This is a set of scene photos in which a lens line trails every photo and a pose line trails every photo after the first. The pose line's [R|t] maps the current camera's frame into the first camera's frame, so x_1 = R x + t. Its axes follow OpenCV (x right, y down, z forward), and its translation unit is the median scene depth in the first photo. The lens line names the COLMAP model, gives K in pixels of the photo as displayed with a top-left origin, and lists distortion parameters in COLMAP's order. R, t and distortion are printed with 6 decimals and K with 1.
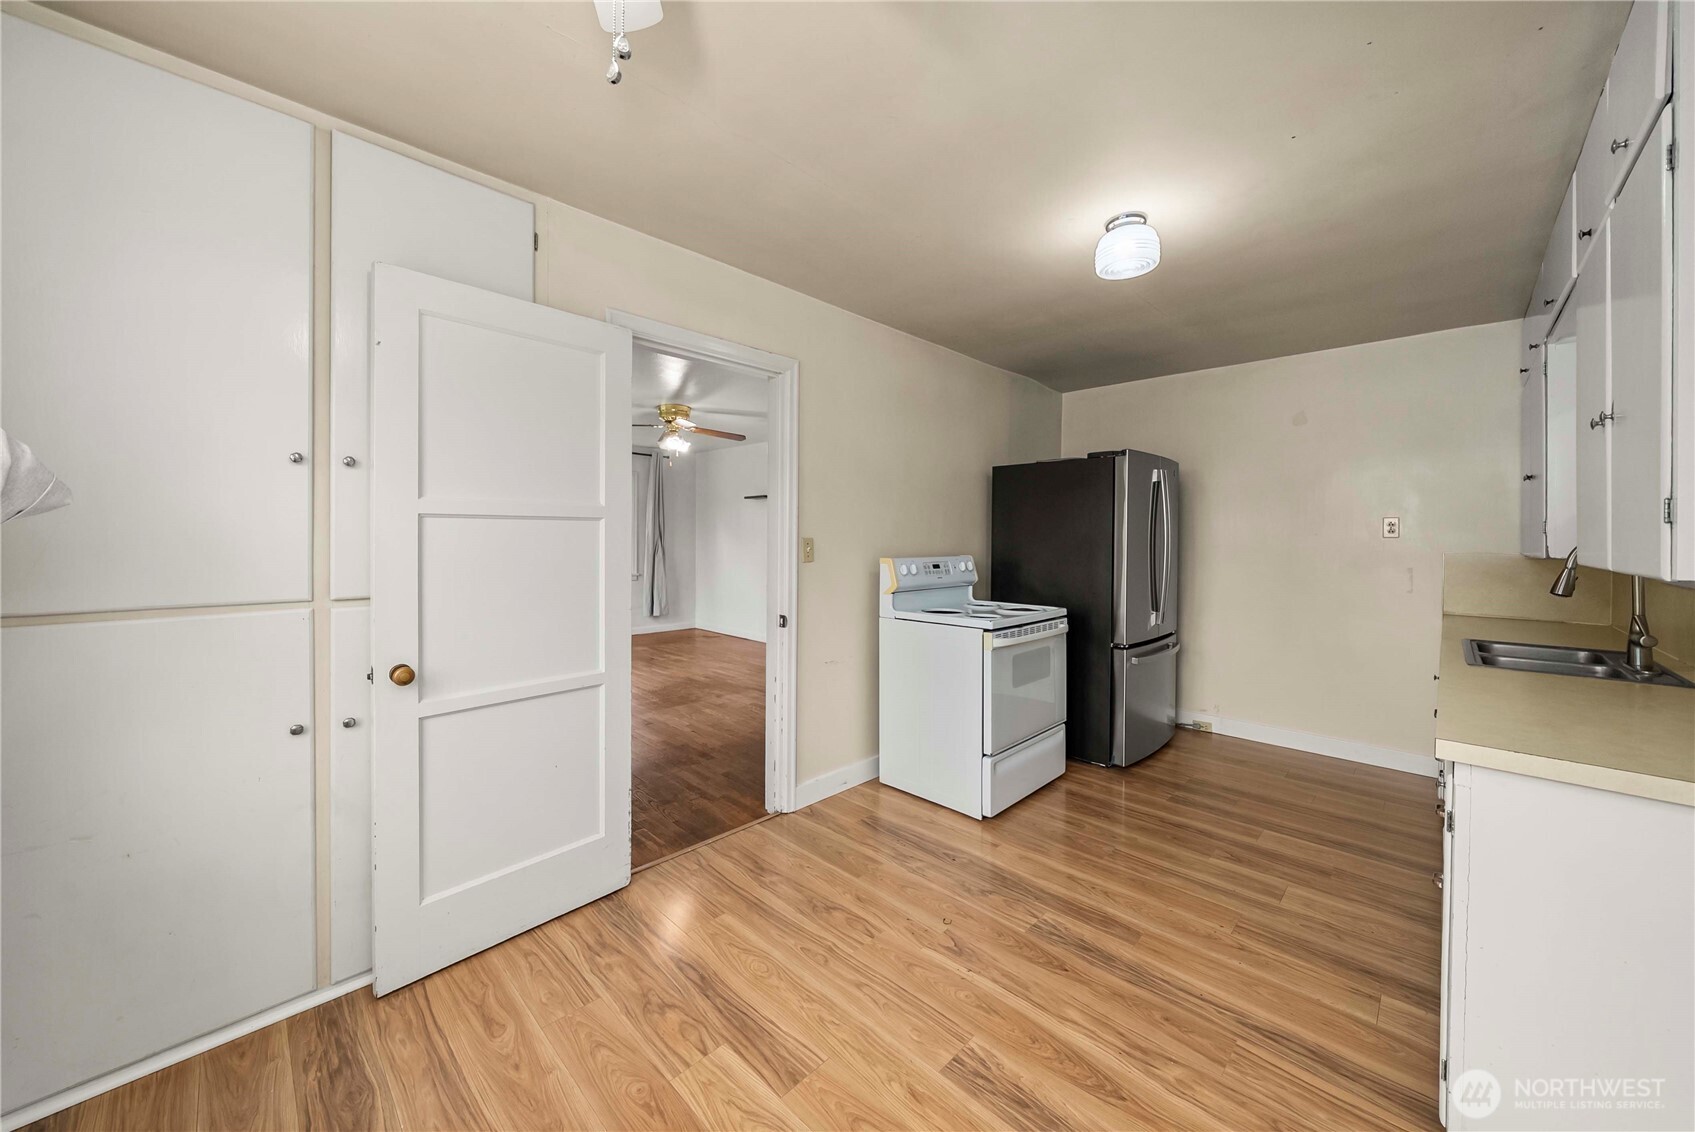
lens RADIAL K [[605.4, 0, 853.0], [0, 605.4, 540.8], [0, 0, 1]] dist [-0.002479, -0.000062]
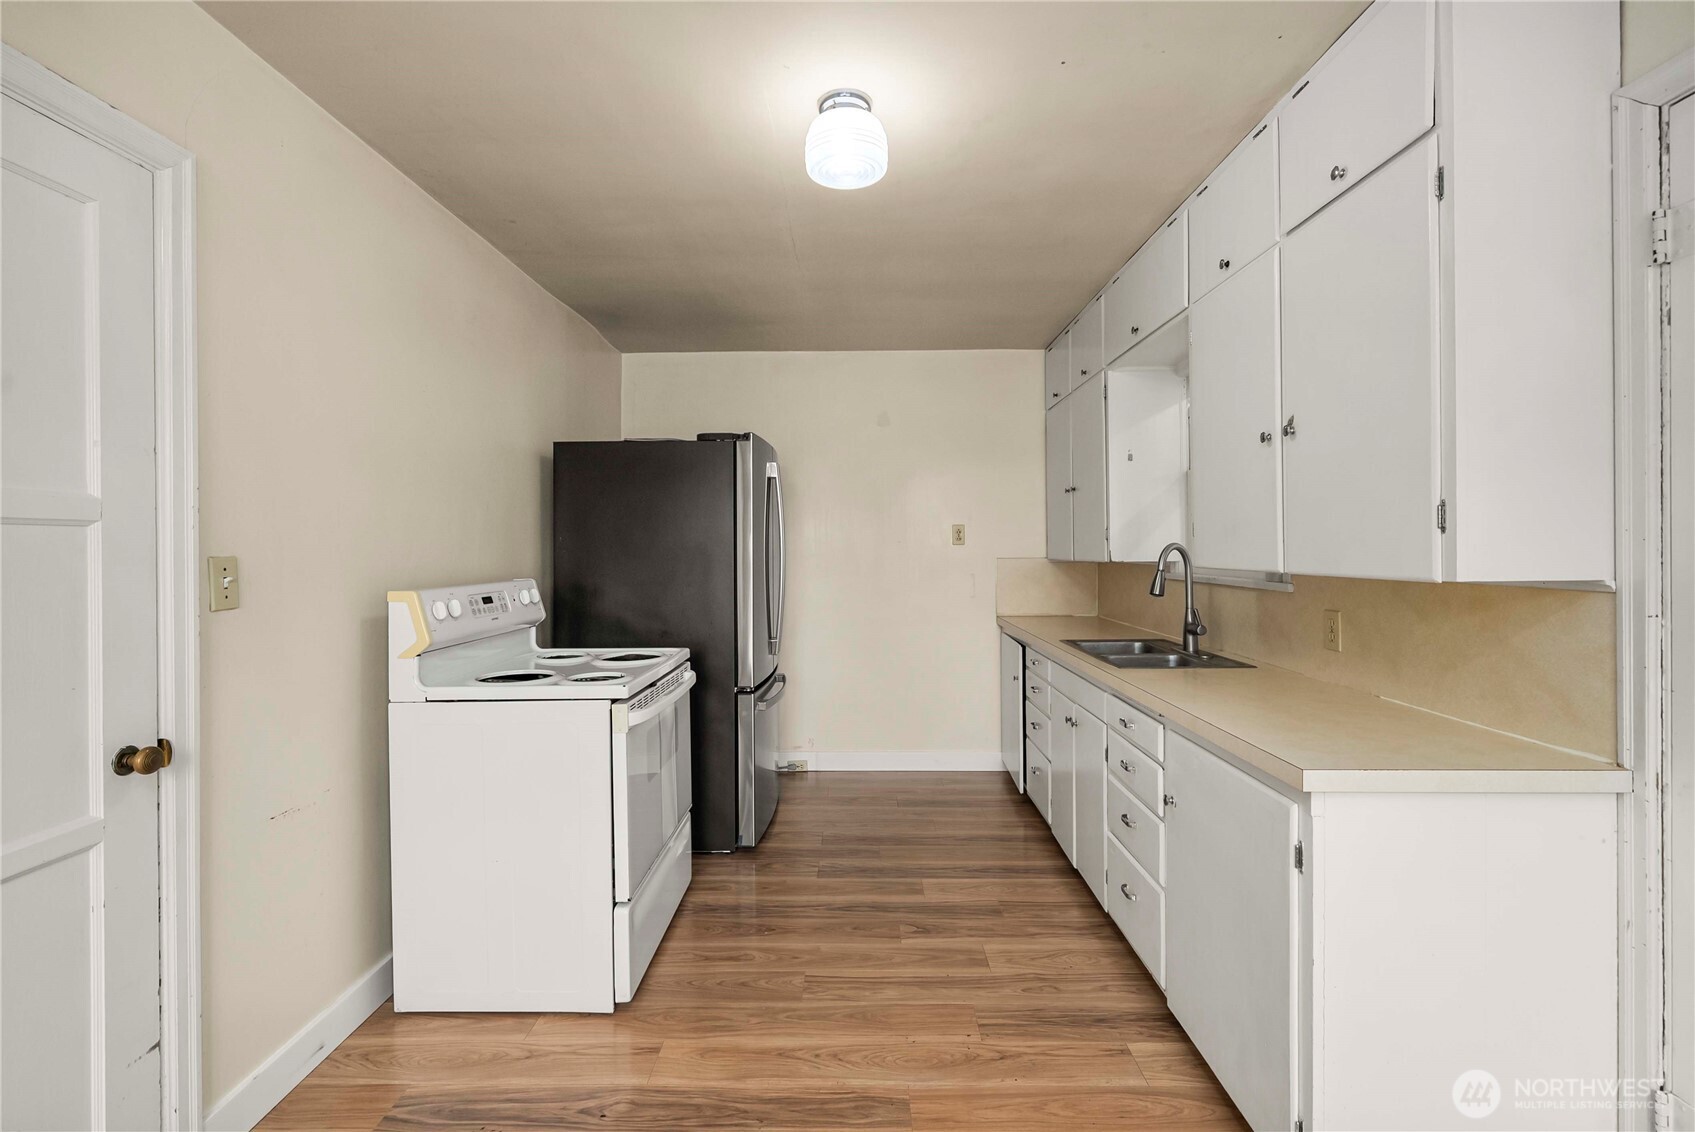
lens RADIAL K [[724.8, 0, 842.1], [0, 724.8, 548.4], [0, 0, 1]] dist [-0.000116, -0.000012]
pose [[0.730851, -0.012378, 0.682425, -0.104515], [0.015768, 0.999875, 0.001249, -0.004173], [-0.682355, 0.009847, 0.730954, 0.278683]]
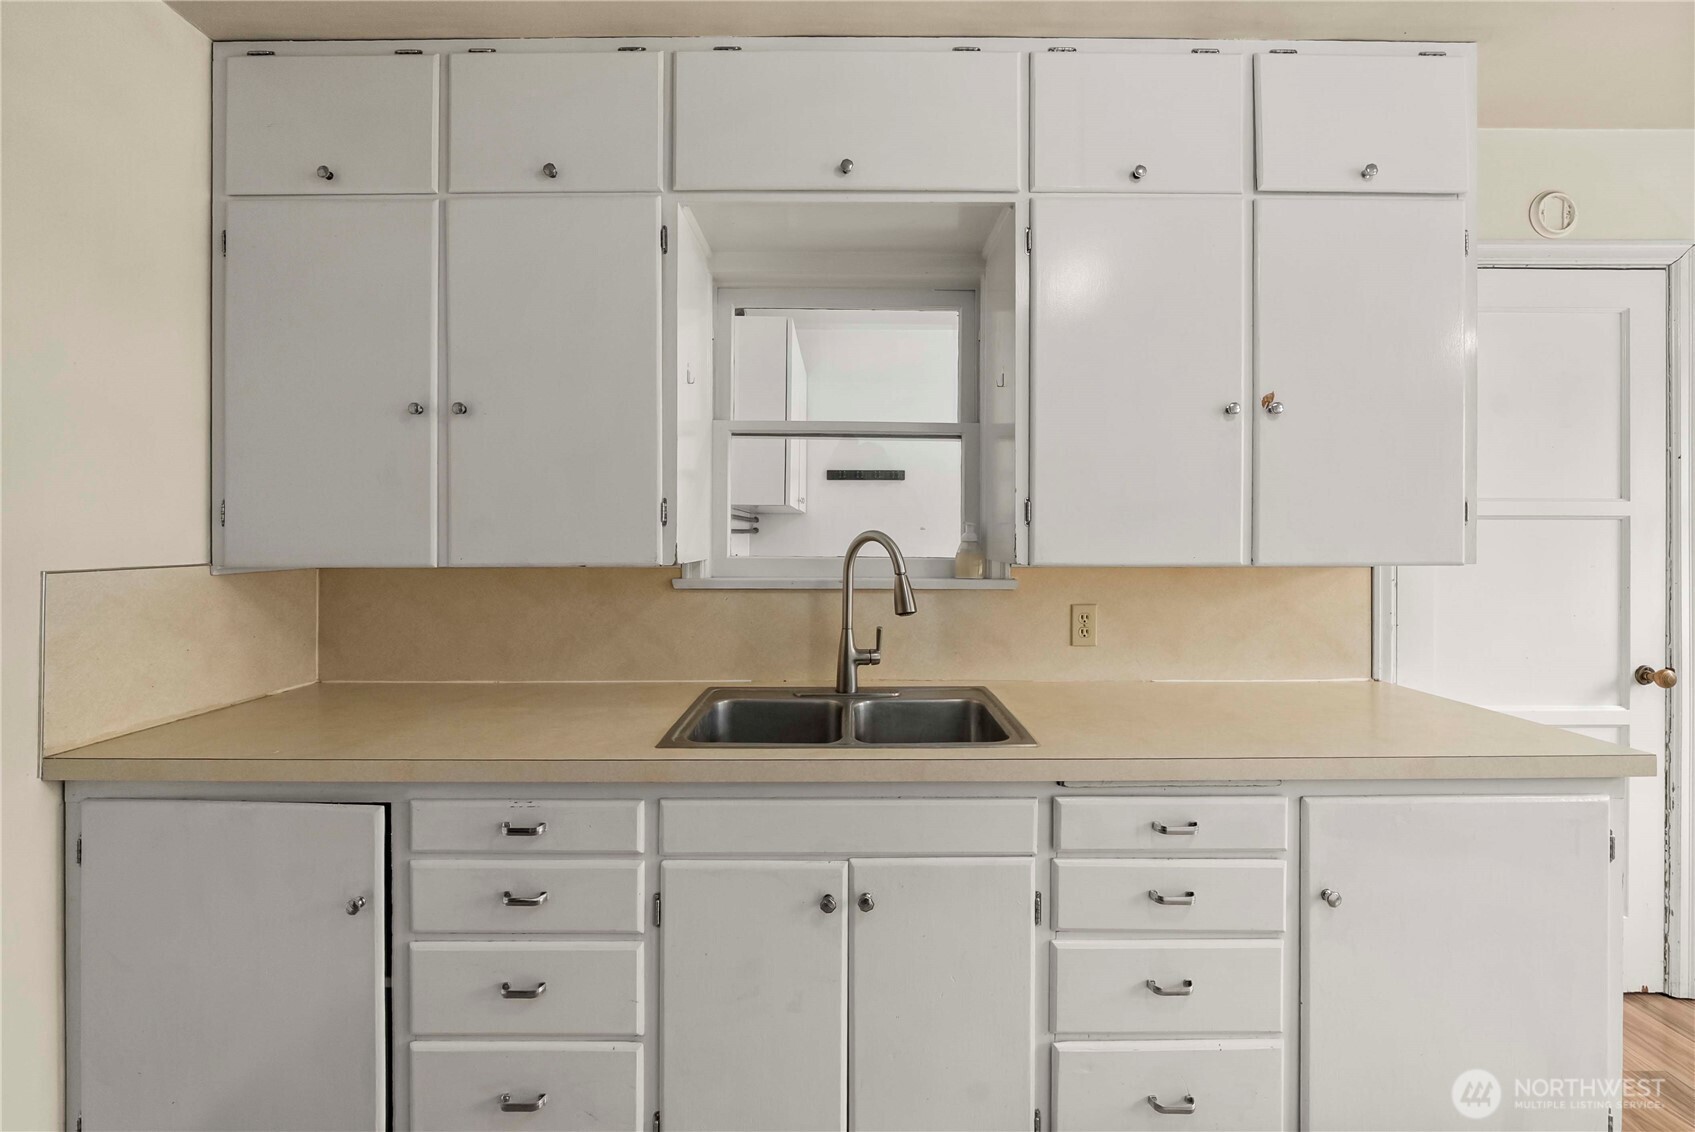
lens RADIAL K [[618.3, 0, 856.3], [0, 618.3, 535.3], [0, 0, 1]] dist [-0.004638, 0.000070]
pose [[-0.699317, -0.004644, 0.714796, 0.466991], [0.001392, 0.999968, 0.007859, -0.003374], [-0.714810, 0.006491, -0.699289, 1.018356]]
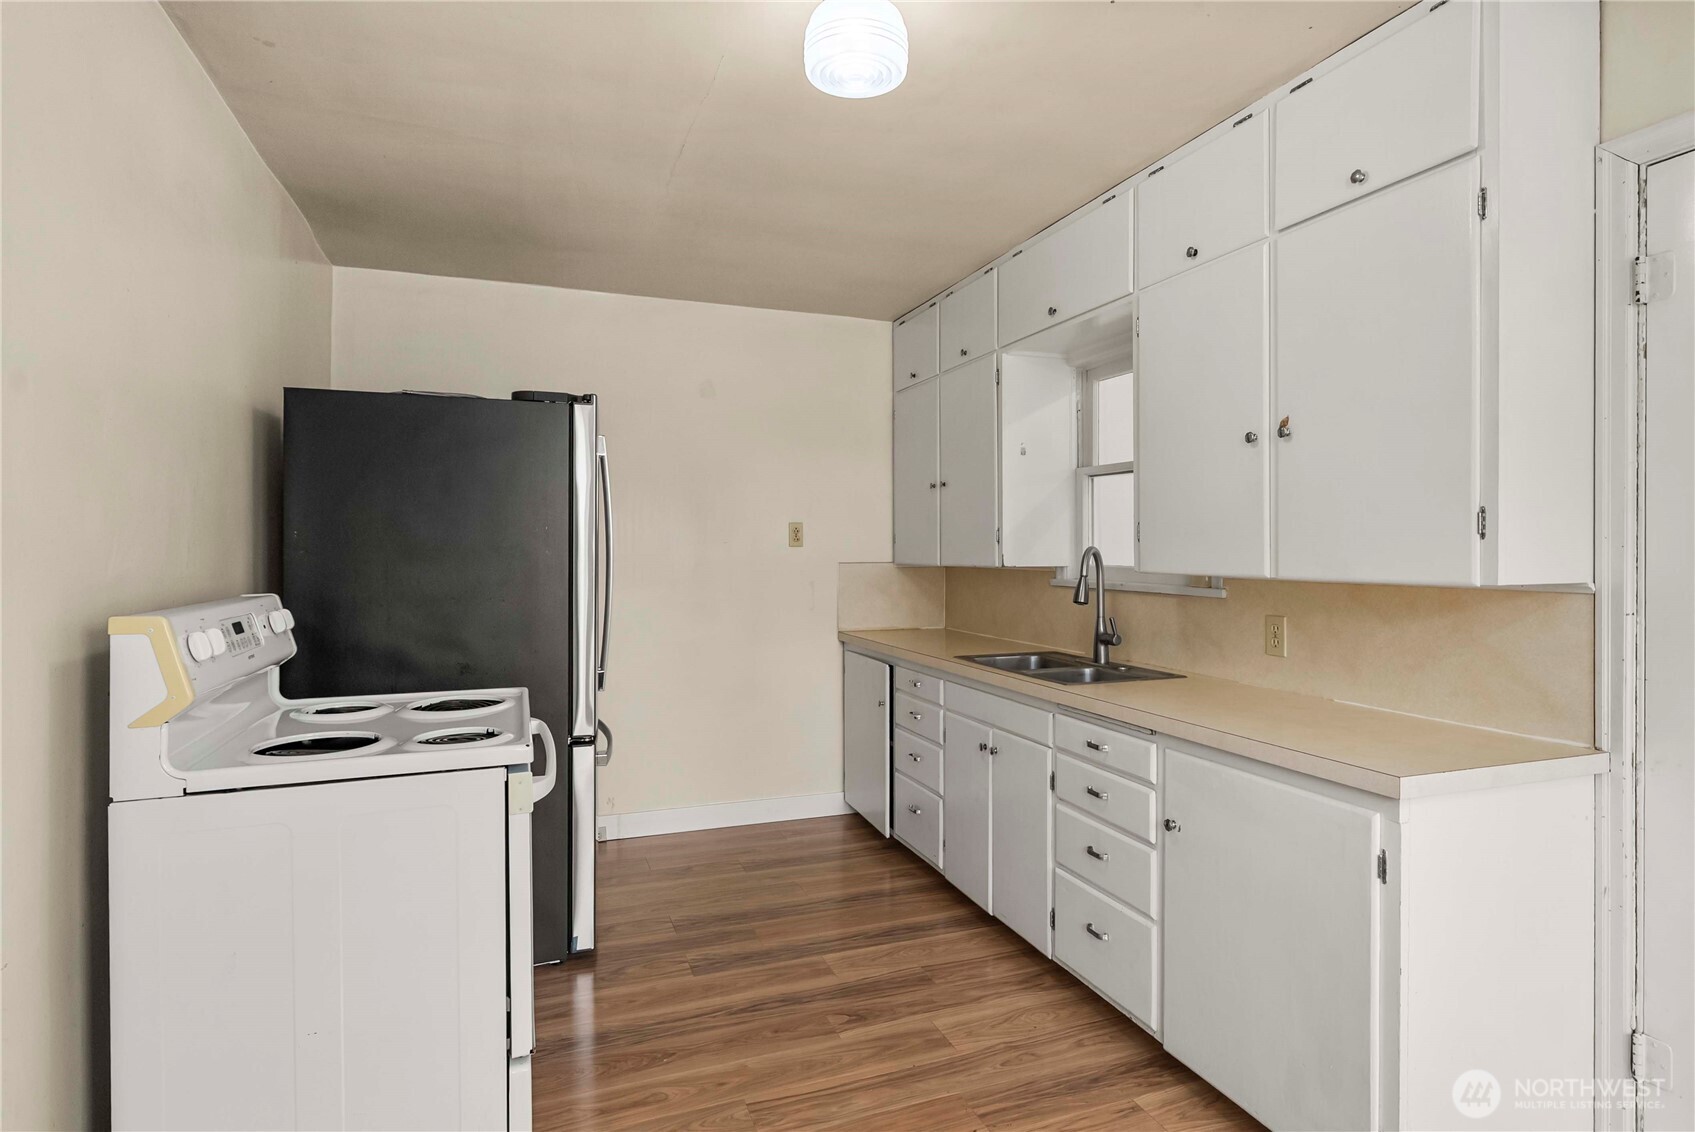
lens RADIAL K [[871.7, 0, 837.4], [0, 871.7, 549.4], [0, 0, 1]] dist [0.001357, 0.000398]
pose [[0.435129, -0.007002, 0.900341, -0.215906], [0.008642, 0.999956, 0.003600, -0.005969], [-0.900326, 0.006214, 0.435171, 0.484406]]
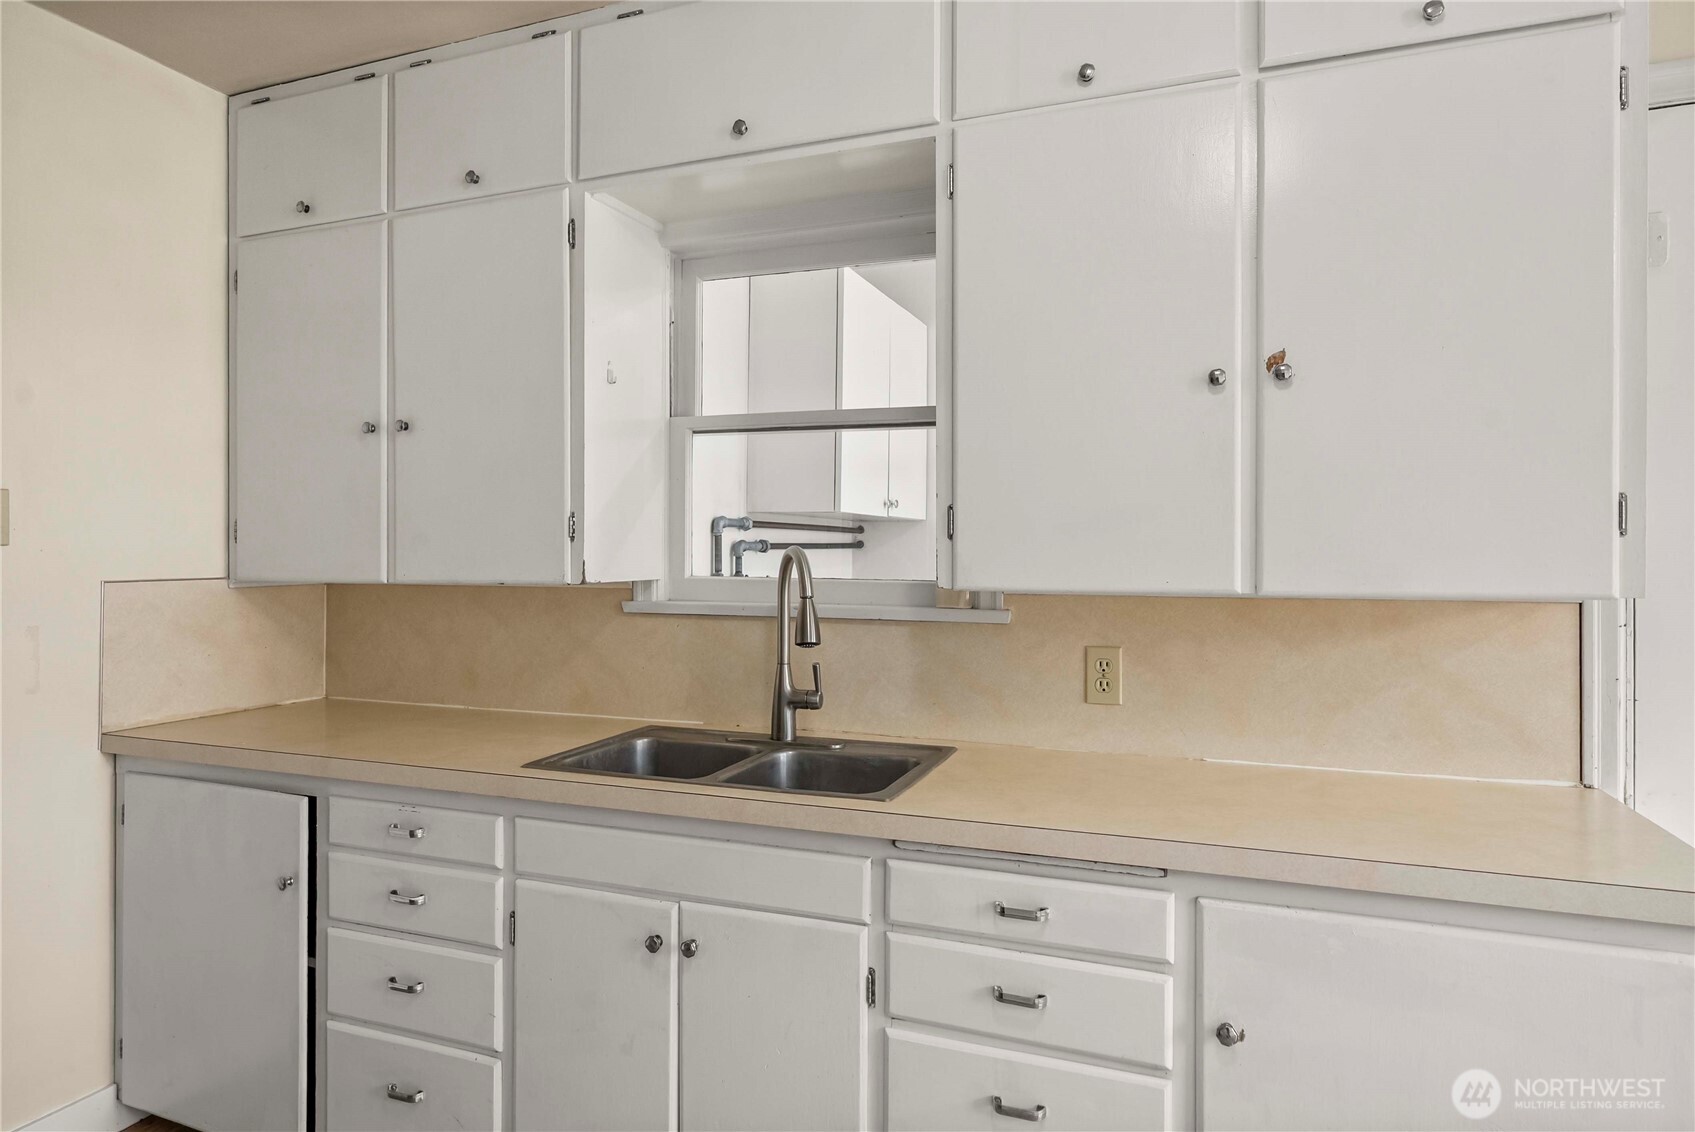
lens RADIAL K [[992.9, 0, 848.0], [0, 992.9, 549.1], [0, 0, 1]] dist [0.003673, 0.000383]
pose [[-0.389272, -0.003198, 0.921117, 0.179936], [0.003859, 0.999980, 0.005102, -0.004515], [-0.921115, 0.005541, -0.389251, 0.887041]]
